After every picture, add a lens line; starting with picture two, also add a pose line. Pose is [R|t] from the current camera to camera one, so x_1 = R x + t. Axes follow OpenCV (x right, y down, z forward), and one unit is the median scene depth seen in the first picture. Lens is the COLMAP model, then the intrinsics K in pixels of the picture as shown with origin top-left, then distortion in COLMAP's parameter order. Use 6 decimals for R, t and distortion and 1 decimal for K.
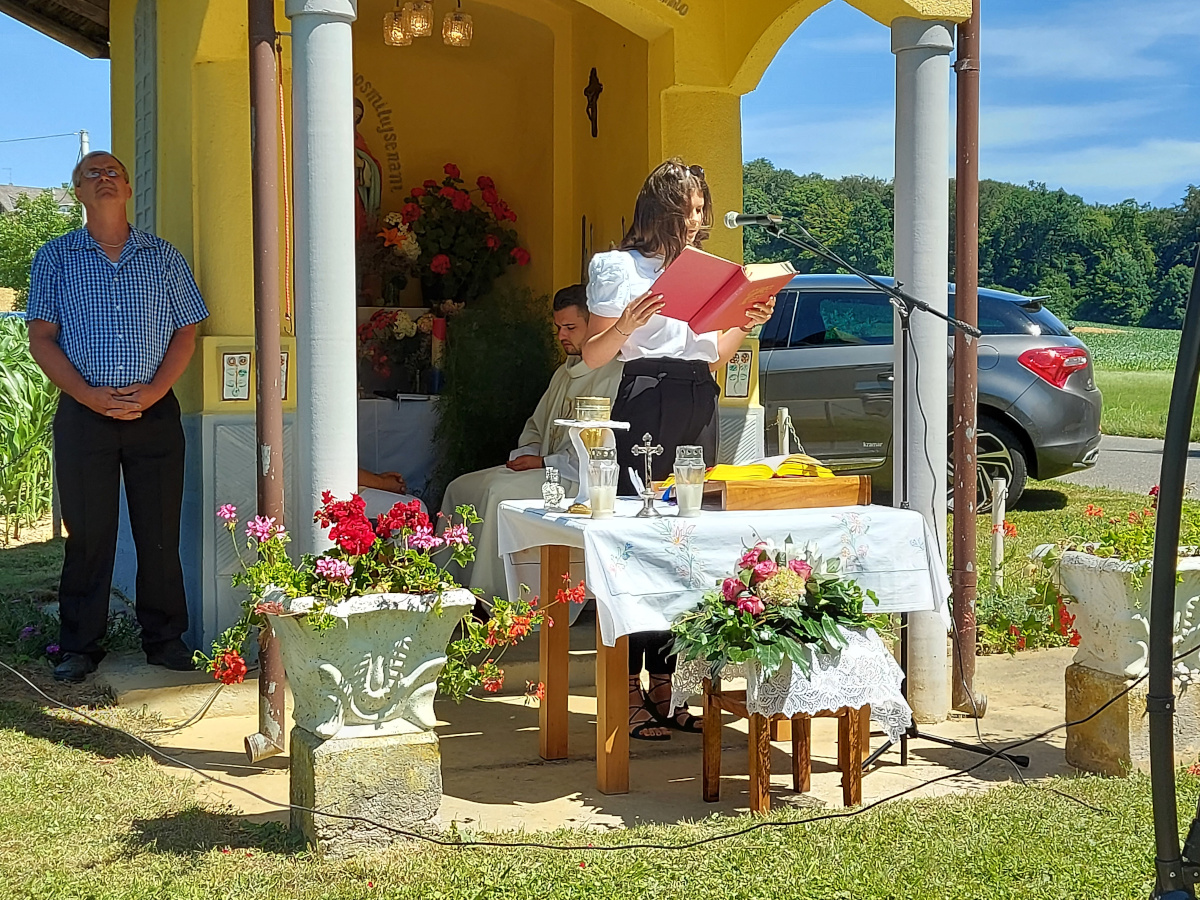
lens RADIAL K [[1894.4, 0, 600.0], [0, 1894.4, 450.0], [0, 0, 1]] dist [0.161864, -0.275555]
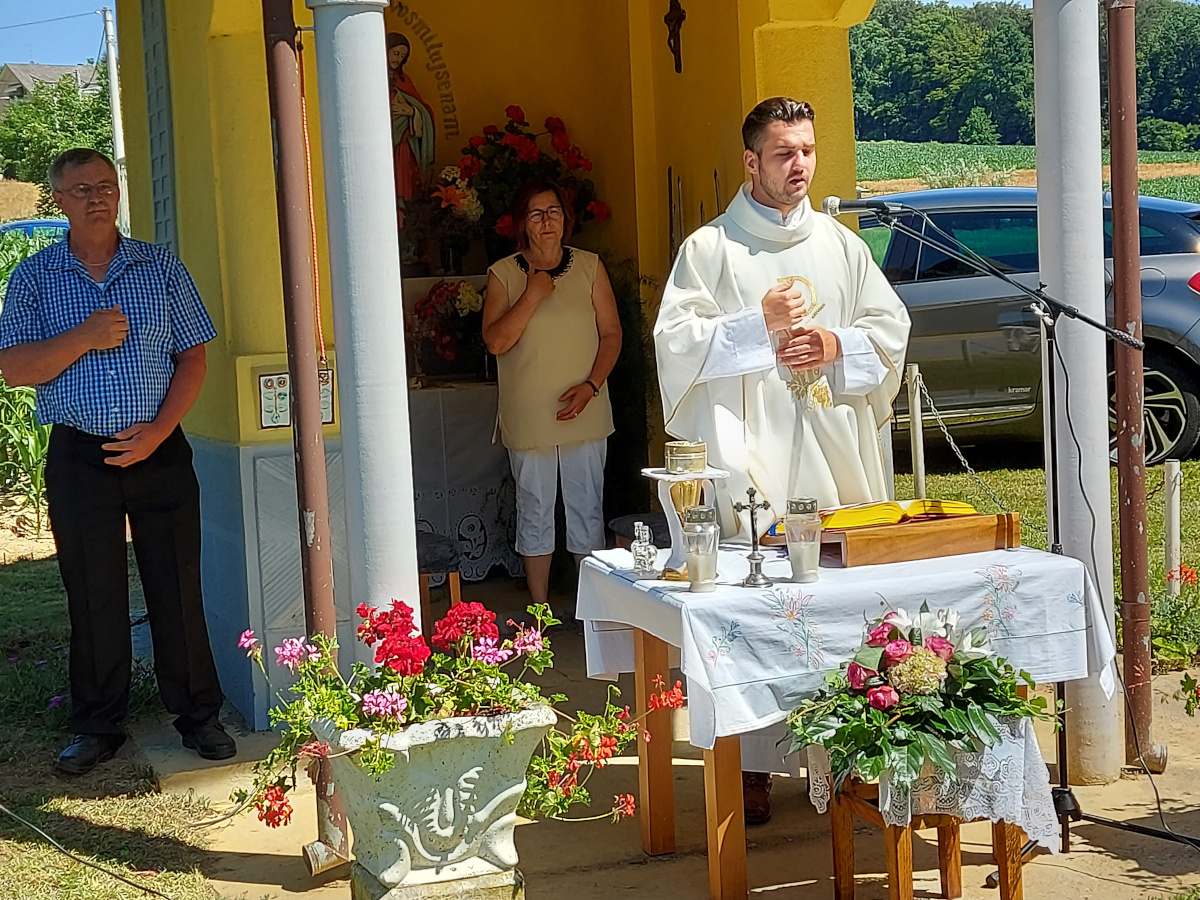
lens RADIAL K [[2142.3, 0, 600.0], [0, 2142.3, 450.0], [0, 0, 1]] dist [0.150520, -0.108778]
pose [[0.997763, -0.042655, -0.051475, 0.006968], [0.045357, 0.997589, 0.052527, -0.073369], [0.049110, -0.054744, 0.997292, 0.036974]]
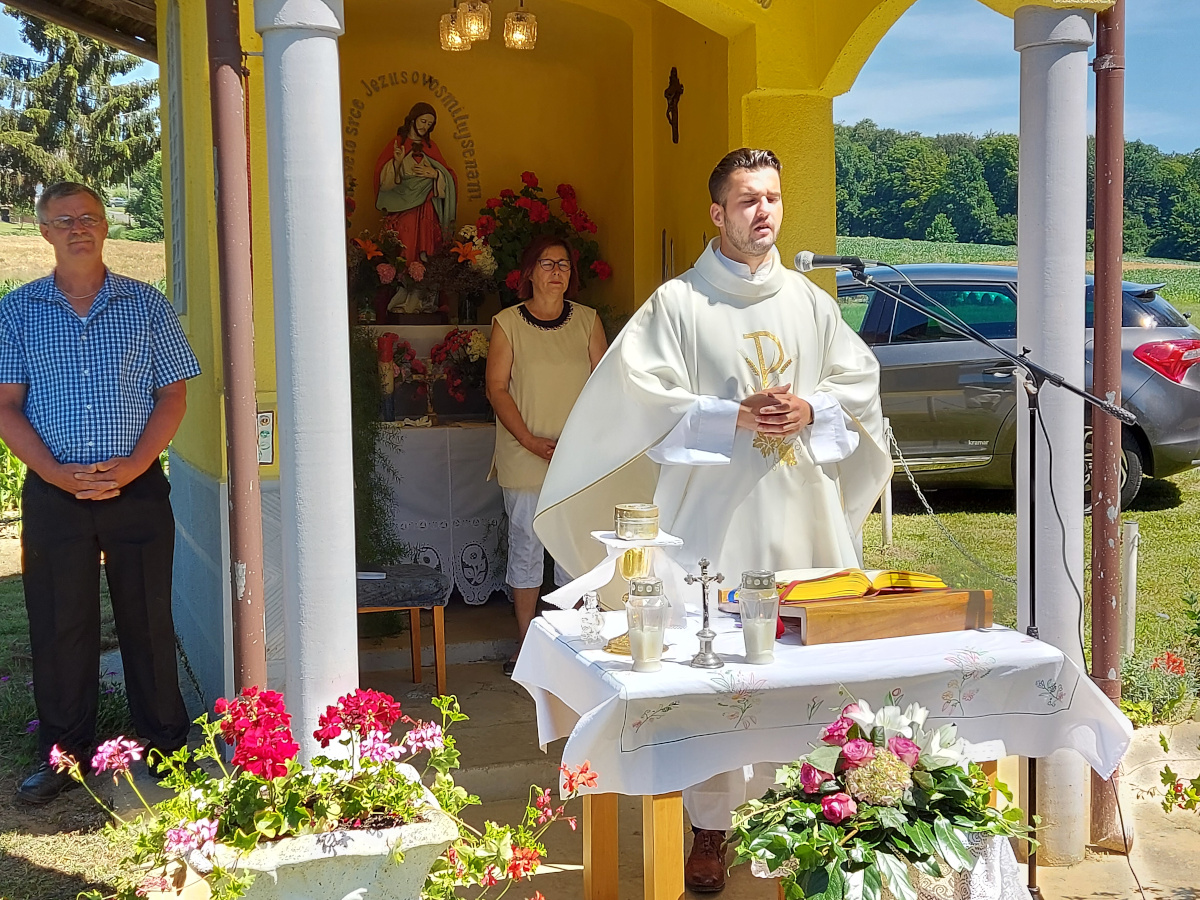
lens RADIAL K [[1629.2, 0, 600.0], [0, 1629.2, 450.0], [0, 0, 1]] dist [0.166660, -0.309628]
pose [[0.996937, -0.008580, -0.077740, 0.032612], [0.011932, 0.999014, 0.042763, -0.077072], [0.077296, -0.043559, 0.996056, 0.304989]]
